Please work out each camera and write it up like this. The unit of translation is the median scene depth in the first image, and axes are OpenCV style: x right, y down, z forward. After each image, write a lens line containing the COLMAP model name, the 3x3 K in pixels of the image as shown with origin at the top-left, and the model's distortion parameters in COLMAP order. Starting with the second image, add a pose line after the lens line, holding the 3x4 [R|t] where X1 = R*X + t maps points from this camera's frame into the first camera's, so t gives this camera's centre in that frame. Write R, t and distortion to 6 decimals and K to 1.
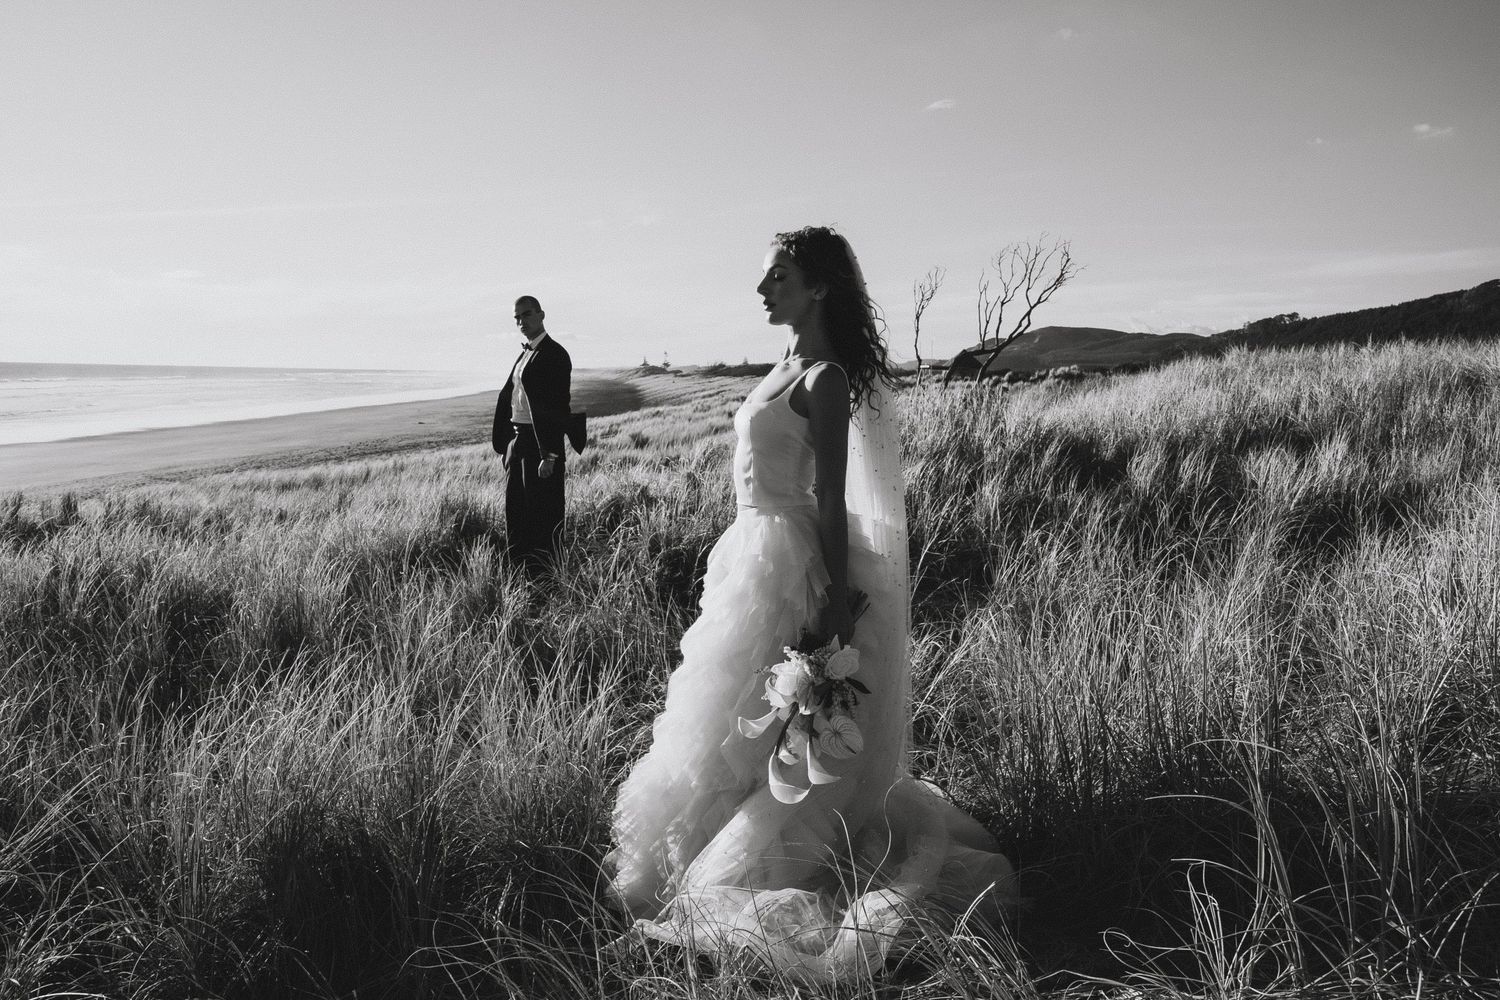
lens RADIAL K [[1248.7, 0, 750.0], [0, 1248.7, 500.0], [0, 0, 1]] dist [-0.149492, 0.096902]
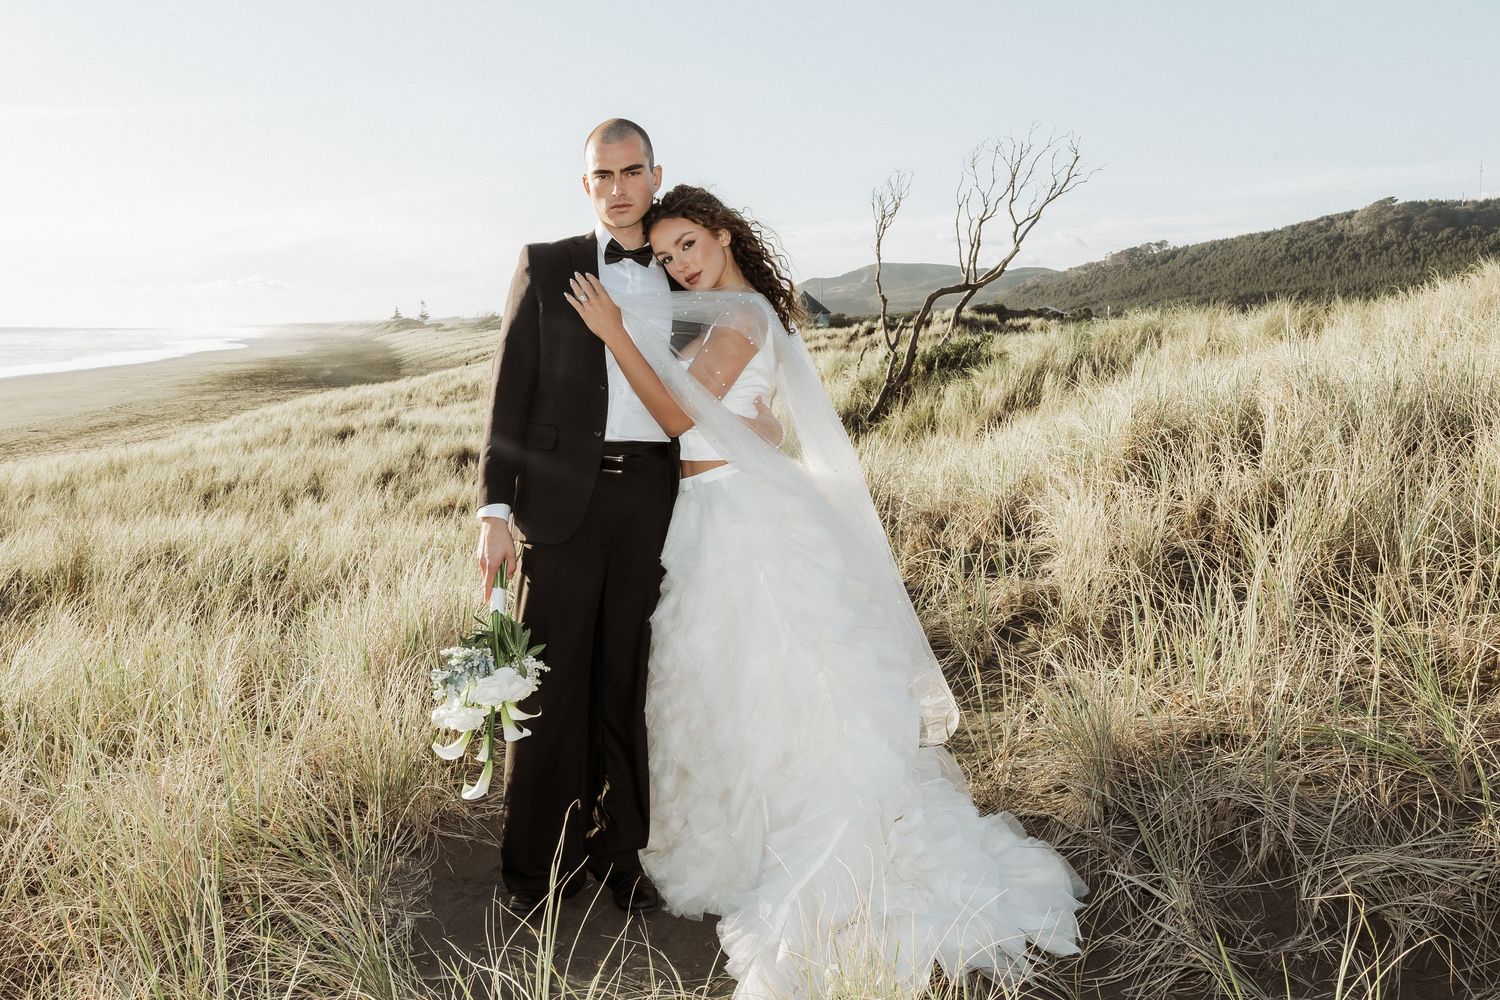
lens RADIAL K [[1438.0, 0, 750.0], [0, 1438.0, 500.0], [0, 0, 1]] dist [-0.009208, -0.000227]
pose [[0.986221, -0.036808, 0.161288, -0.035732], [0.033461, 0.999166, 0.023415, -0.008652], [-0.162015, -0.017695, 0.986630, 0.085225]]
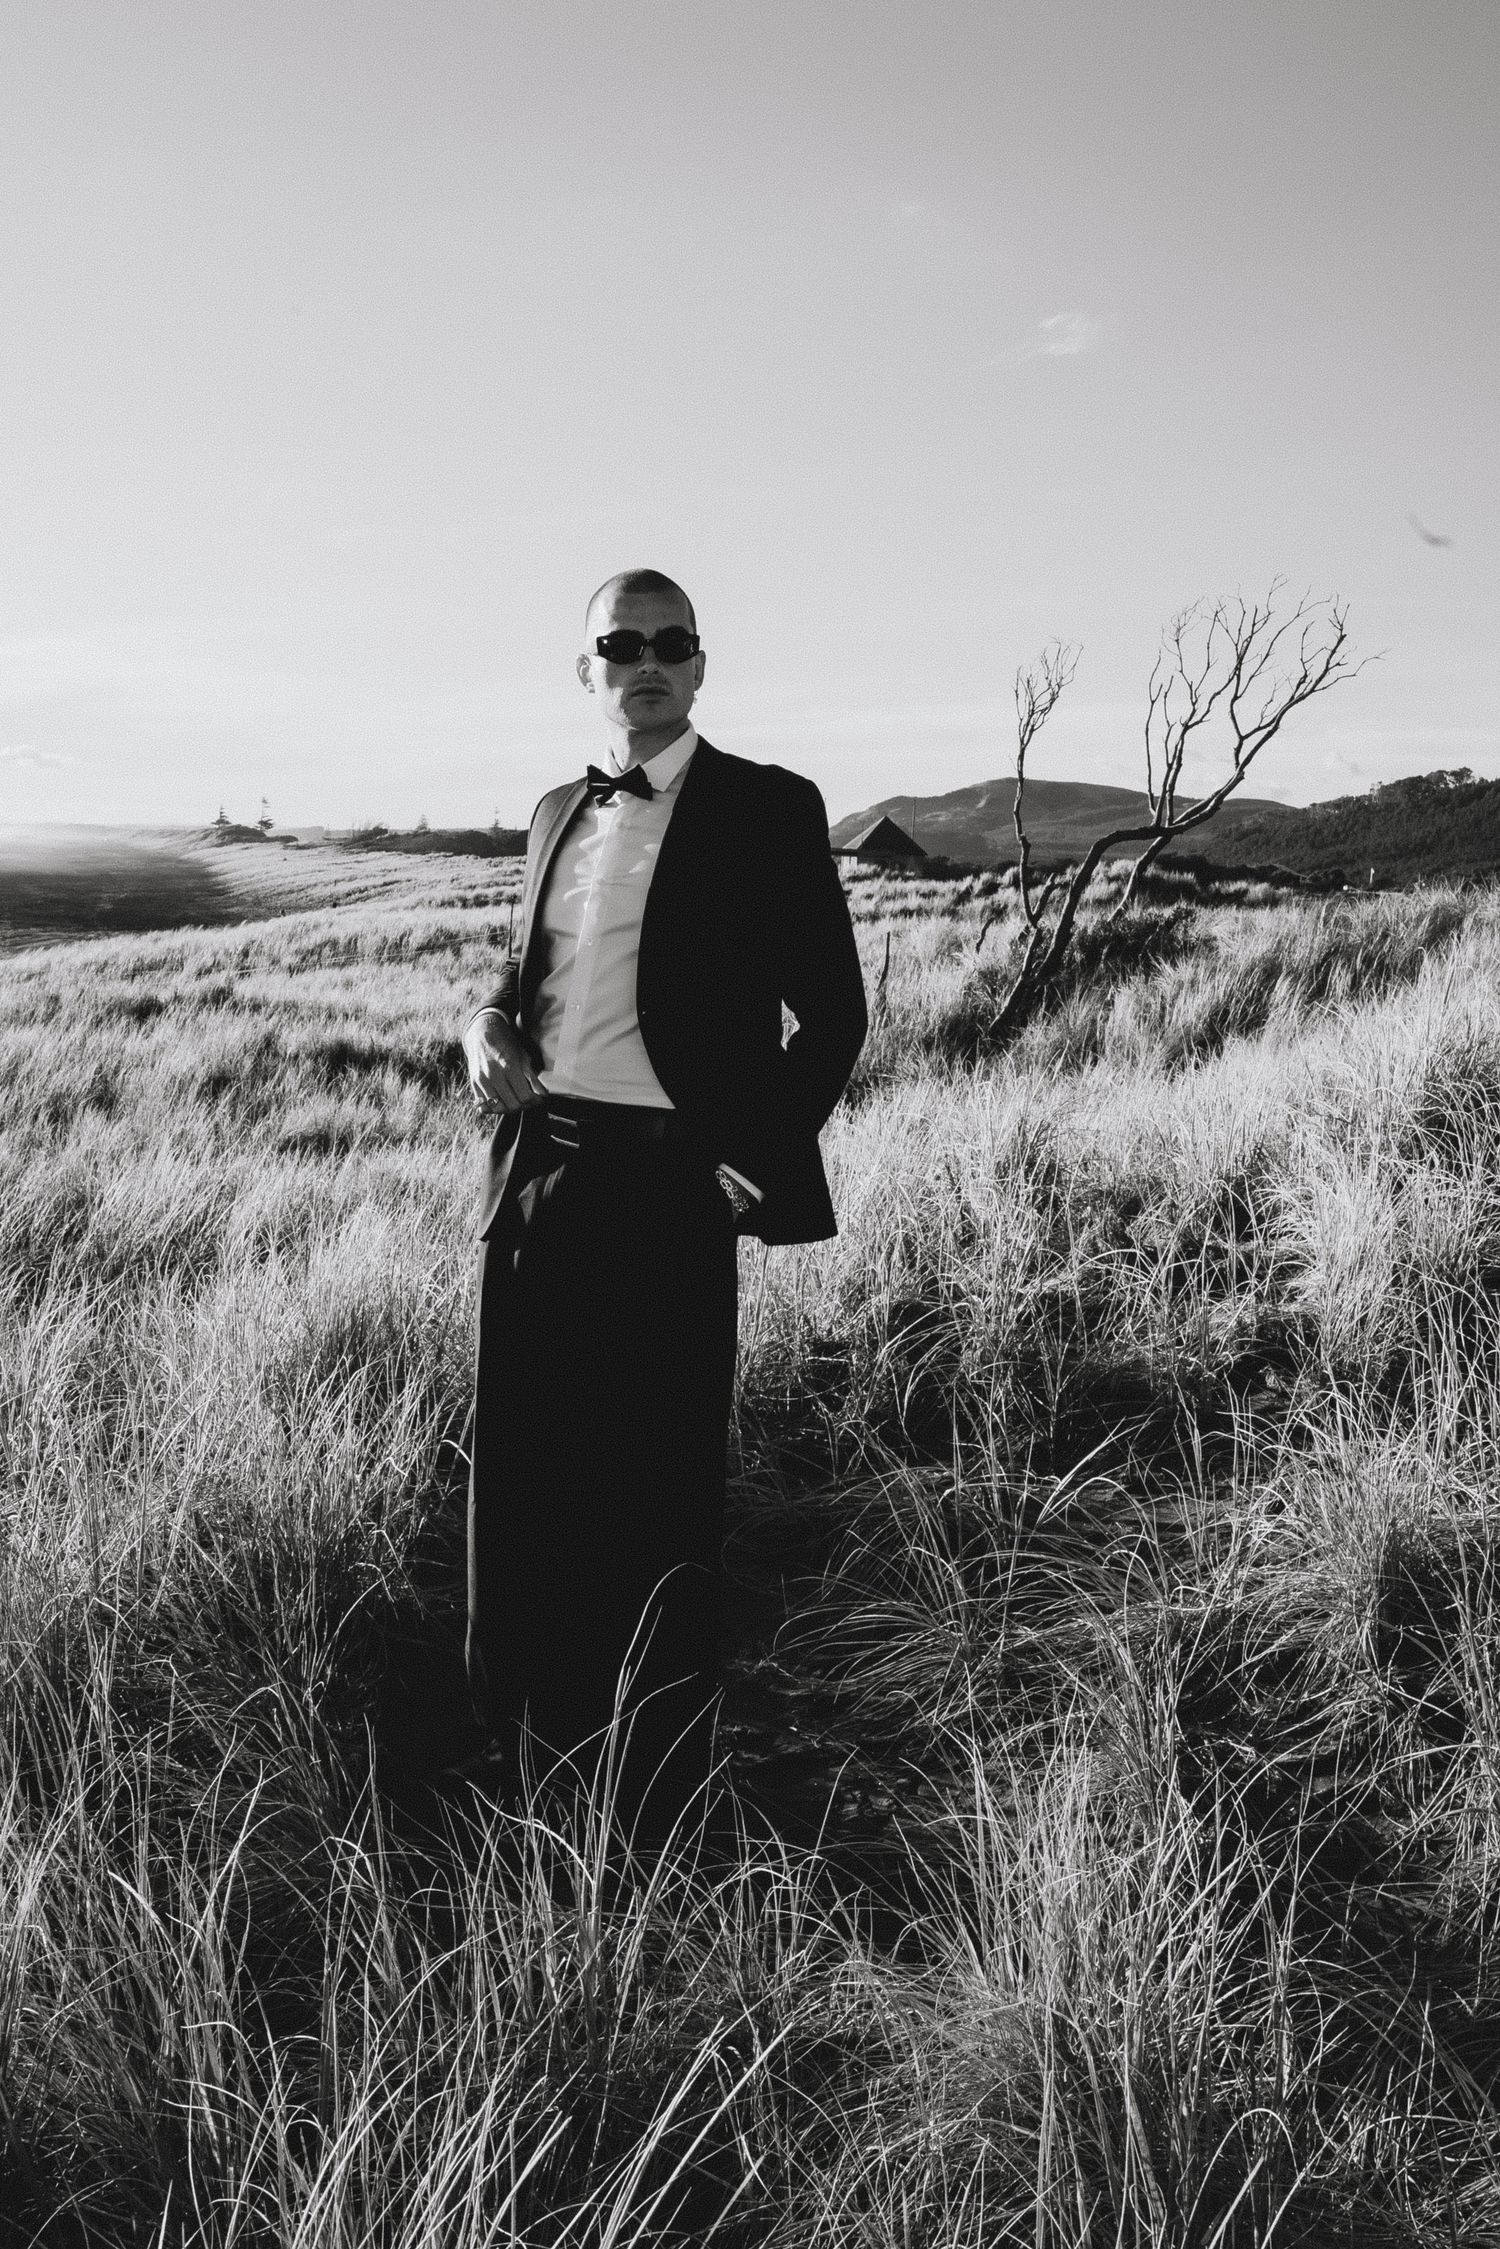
lens RADIAL K [[2337.2, 0, 815.5], [0, 2337.2, 1135.7], [0, 0, 1]] dist [-0.035588, 0.005266]
pose [[0.983863, 0.016991, 0.178116, -0.039927], [-0.020409, 0.999641, 0.017375, -0.009181], [-0.177757, -0.020730, 0.983856, 0.079568]]
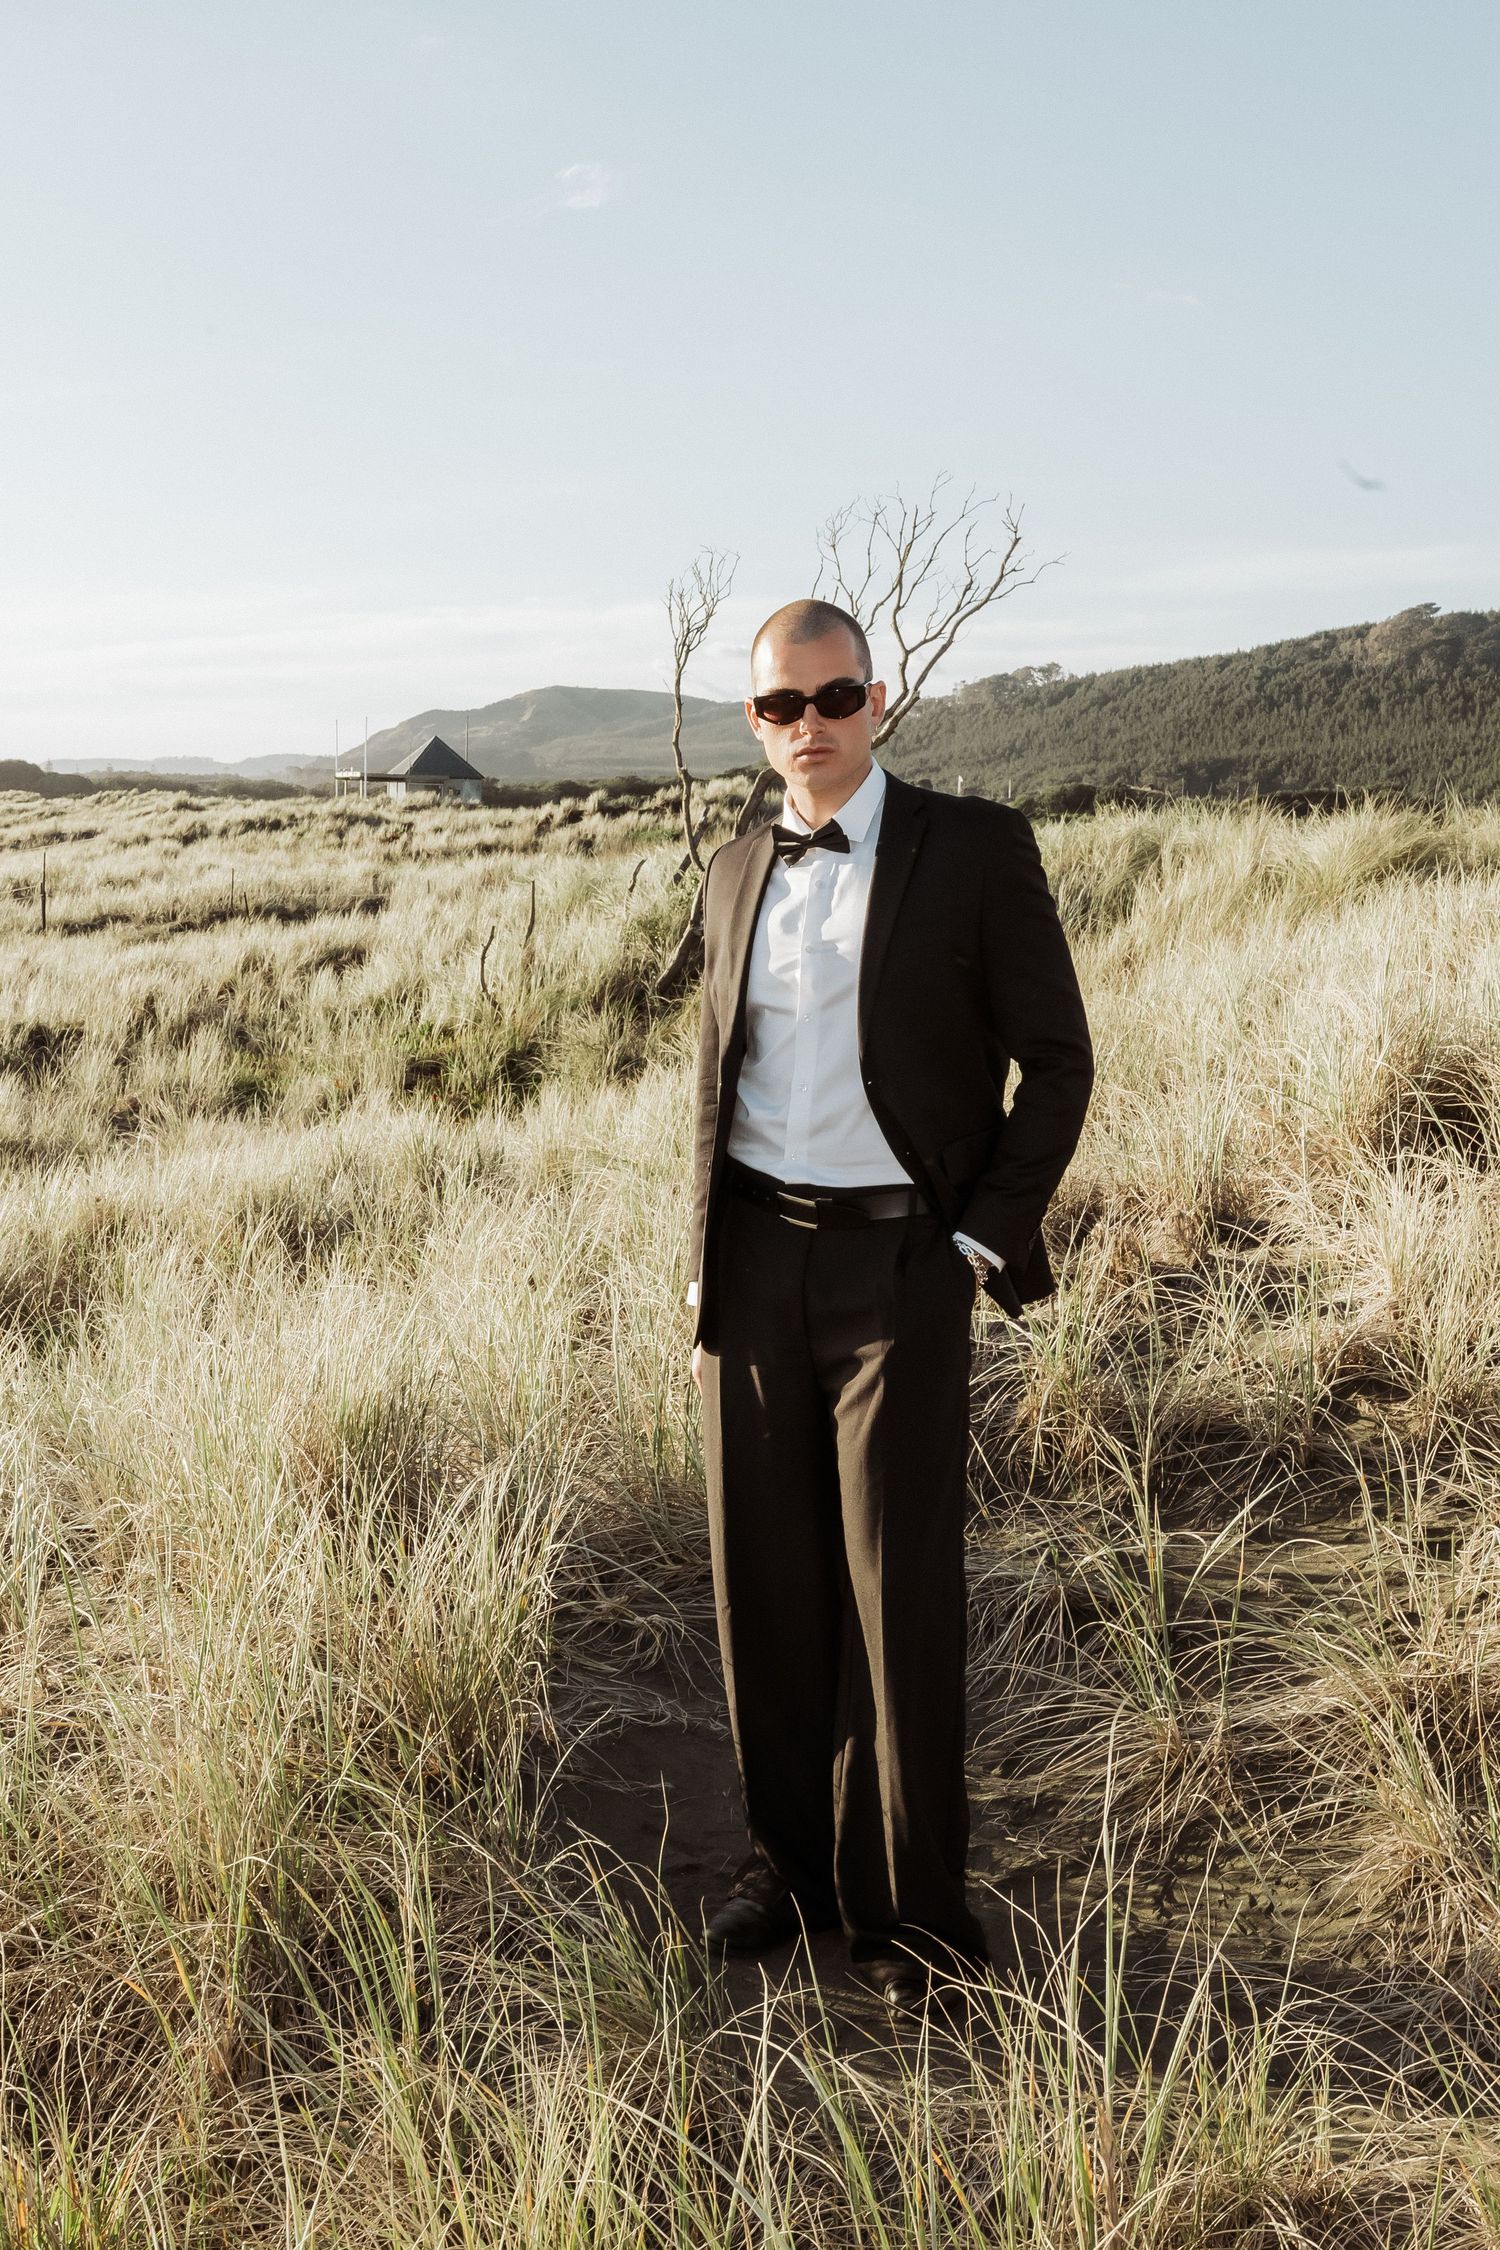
lens RADIAL K [[2614.9, 0, 750.0], [0, 2614.9, 1125.0], [0, 0, 1]] dist [-0.022646, -0.023219]
pose [[0.943913, -0.033229, 0.328519, -0.058447], [0.023698, 0.999175, 0.032976, -0.012489], [-0.329343, -0.023341, 0.943922, 0.083105]]
